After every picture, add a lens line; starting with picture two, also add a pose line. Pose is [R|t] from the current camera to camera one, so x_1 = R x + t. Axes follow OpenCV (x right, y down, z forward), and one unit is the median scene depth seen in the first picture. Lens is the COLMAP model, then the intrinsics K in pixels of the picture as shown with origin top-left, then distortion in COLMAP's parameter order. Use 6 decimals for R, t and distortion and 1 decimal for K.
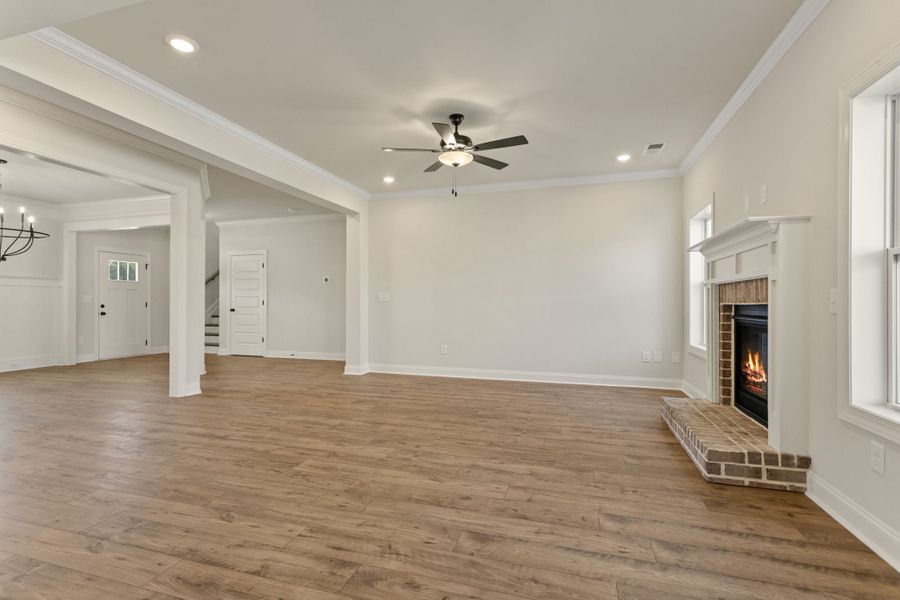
lens RADIAL K [[429.2, 0, 442.3], [0, 429.2, 299.2], [0, 0, 1]] dist [0.007984, 0.000891]
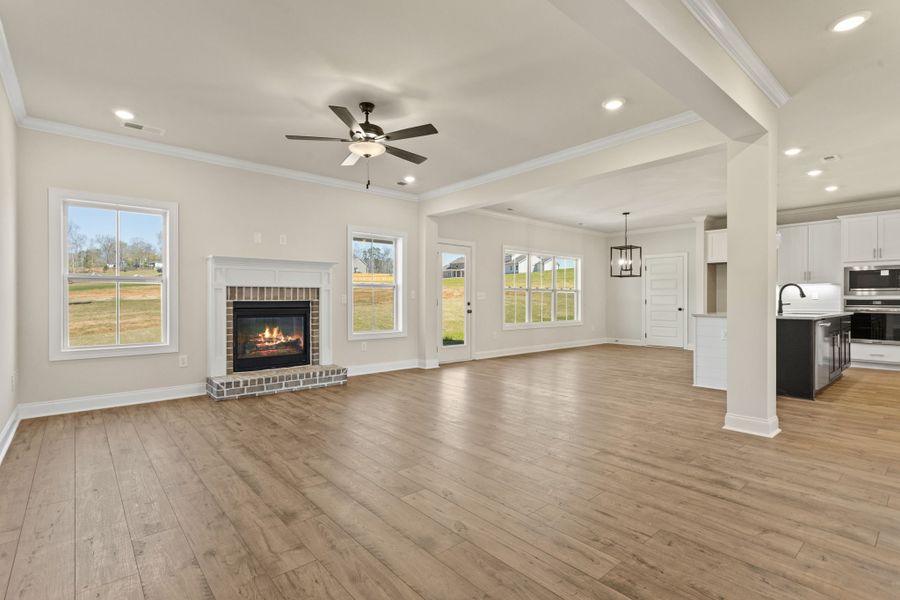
lens RADIAL K [[429.2, 0, 442.3], [0, 429.2, 299.2], [0, 0, 1]] dist [0.007984, 0.000891]
pose [[-0.847967, -0.000784, 0.530048, -0.751390], [-0.006878, 0.999931, -0.009525, 0.017405], [-0.530004, -0.011723, -0.847914, 2.099652]]
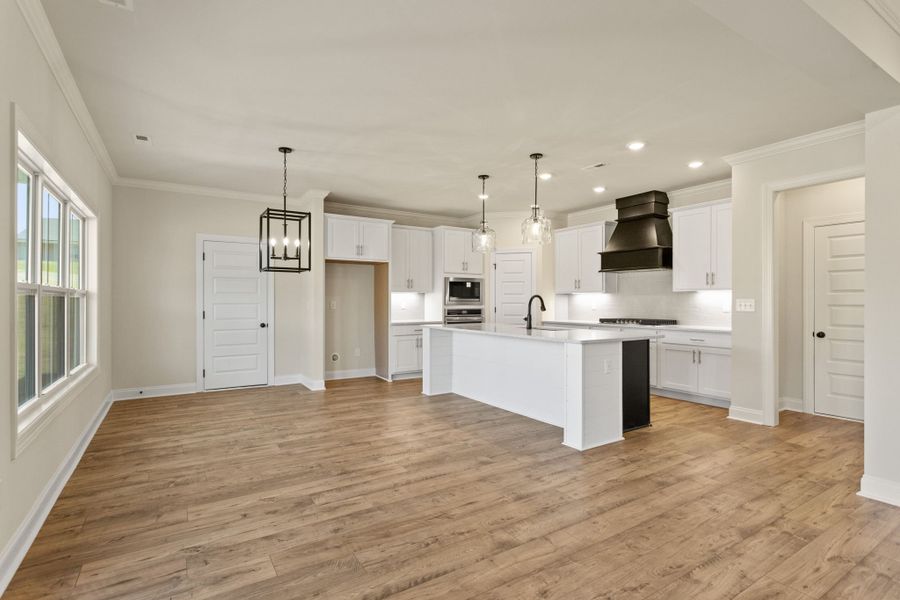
lens RADIAL K [[435.1, 0, 439.2], [0, 435.1, 300.1], [0, 0, 1]] dist [-0.002546, 0.000295]
pose [[-0.654720, -0.003165, -0.755865, 0.403623], [0.006336, 0.999933, -0.009675, -0.042649], [0.755845, -0.011123, -0.654656, 0.571030]]
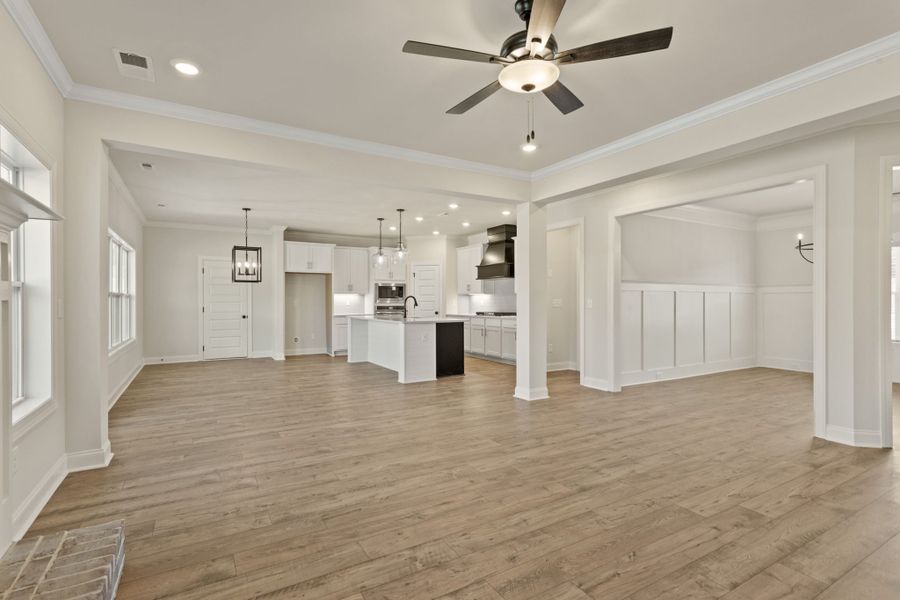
lens RADIAL K [[429.2, 0, 442.3], [0, 429.2, 299.2], [0, 0, 1]] dist [0.007984, 0.000891]
pose [[-0.676061, -0.002274, -0.736842, 0.656202], [0.008606, 0.999903, -0.010983, -0.027095], [0.736795, -0.013766, -0.675976, 1.594969]]
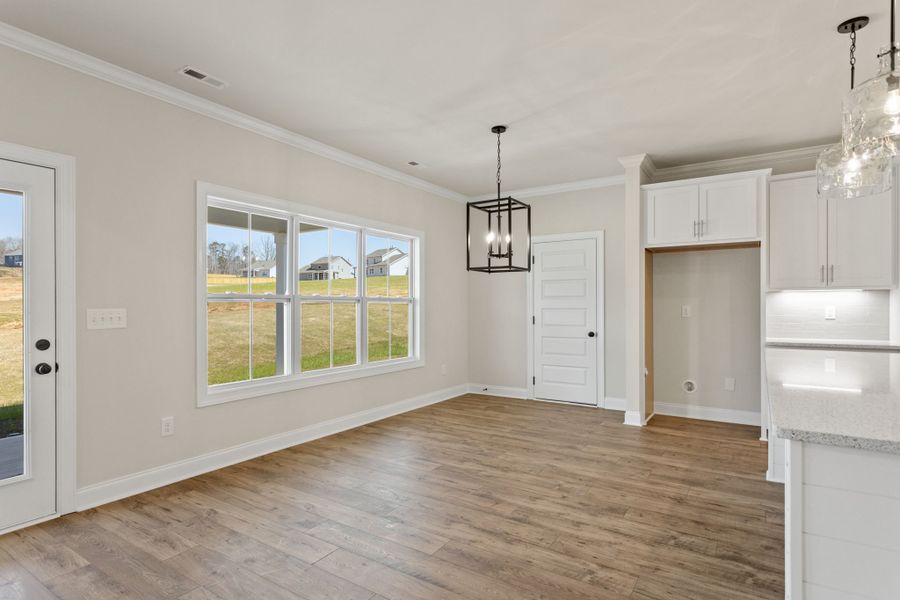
lens RADIAL K [[472.0, 0, 445.2], [0, 472.0, 305.5], [0, 0, 1]] dist [-0.000653, 0.000386]
pose [[-0.961865, 0.001887, 0.273517, -0.522499], [-0.000842, 0.999951, -0.009861, -0.044590], [-0.273523, -0.009715, -0.961817, 0.571091]]
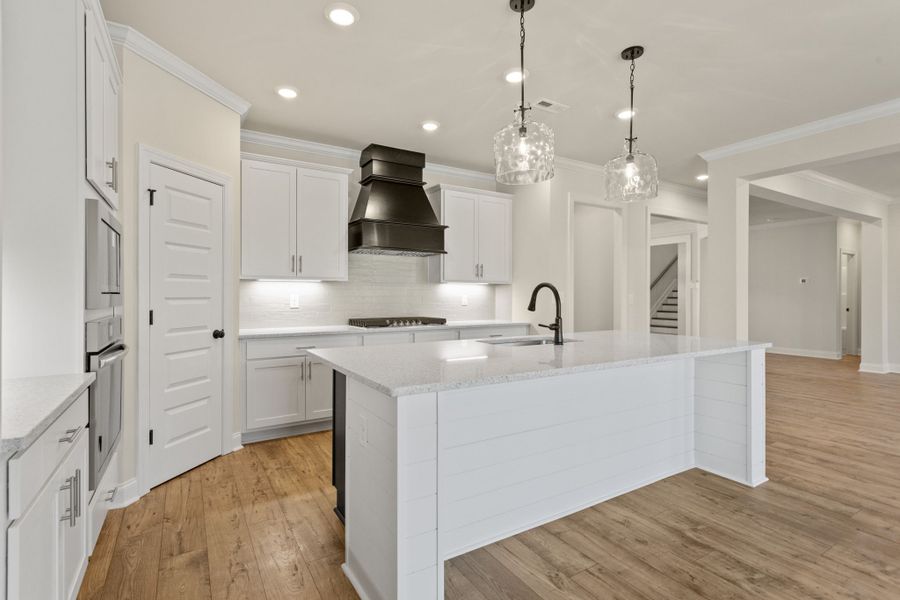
lens RADIAL K [[429.2, 0, 442.3], [0, 429.2, 299.2], [0, 0, 1]] dist [0.007984, 0.000891]
pose [[0.750773, 0.006953, -0.660523, -0.603712], [0.005427, 0.999846, 0.016693, -0.057685], [0.660538, -0.016117, 0.750620, -1.008100]]
